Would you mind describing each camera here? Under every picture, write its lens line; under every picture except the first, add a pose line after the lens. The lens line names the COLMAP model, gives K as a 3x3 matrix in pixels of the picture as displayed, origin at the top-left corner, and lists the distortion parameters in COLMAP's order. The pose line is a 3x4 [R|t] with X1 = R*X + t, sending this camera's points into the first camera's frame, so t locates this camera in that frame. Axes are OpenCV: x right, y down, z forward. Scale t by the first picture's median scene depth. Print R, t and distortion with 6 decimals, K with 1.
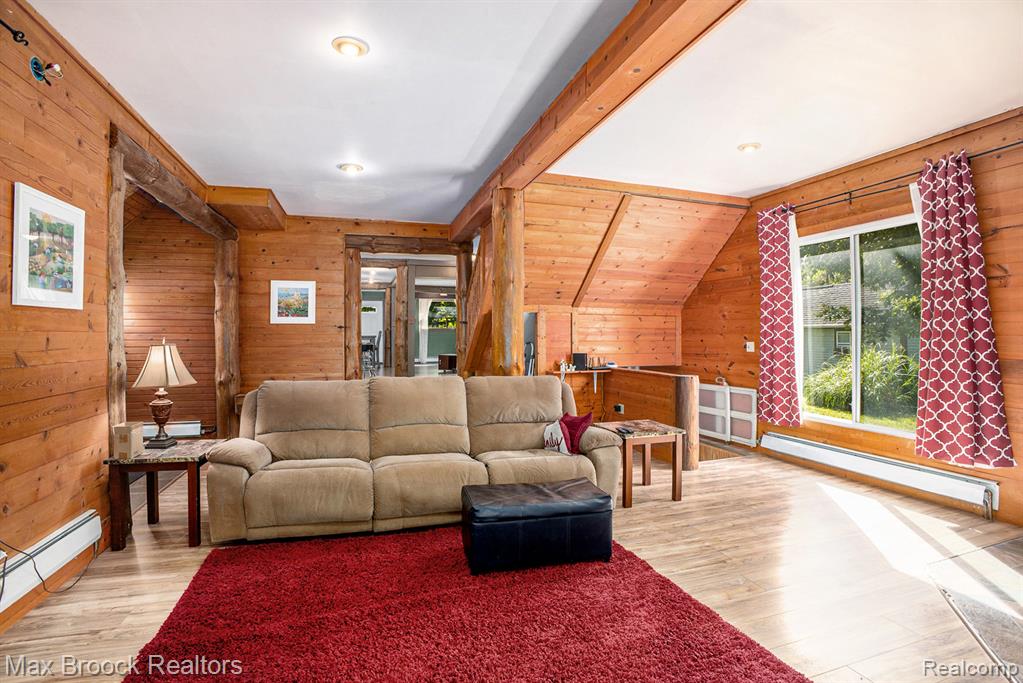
lens RADIAL K [[505.5, 0, 511.5], [0, 505.5, 341.5], [0, 0, 1]] dist [-0.060344, 0.000271]
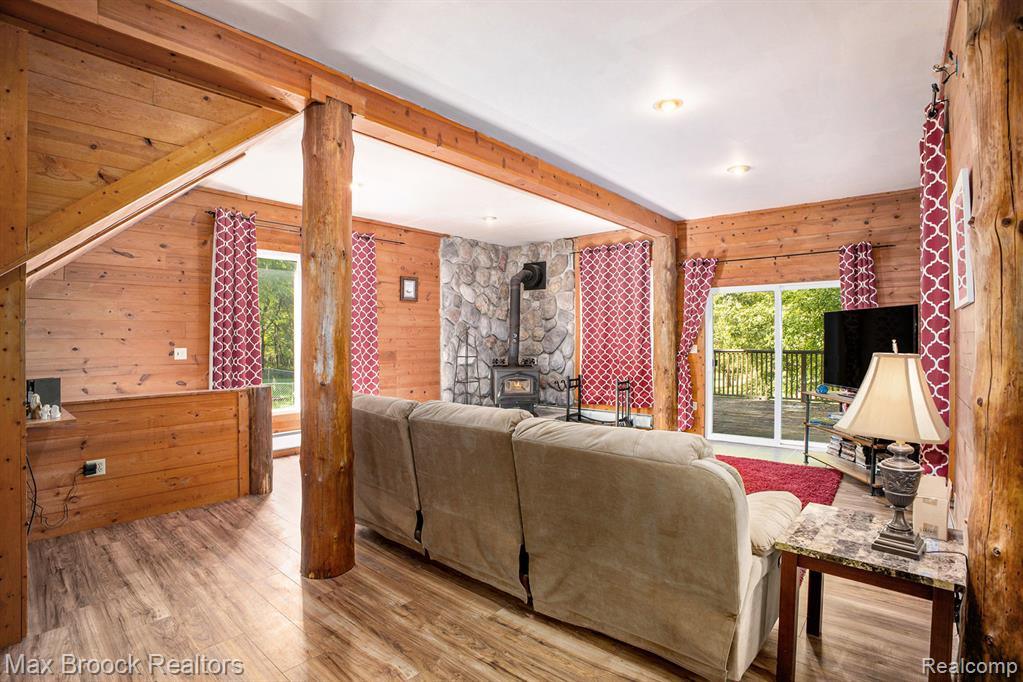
lens RADIAL K [[505.5, 0, 511.5], [0, 505.5, 341.0], [0, 0, 1]] dist [-0.060344, 0.000271]
pose [[-0.505662, -0.016333, 0.862577, -0.551459], [-0.000321, 0.999824, 0.018744, -0.027486], [-0.862732, 0.009201, -0.505578, 0.929241]]
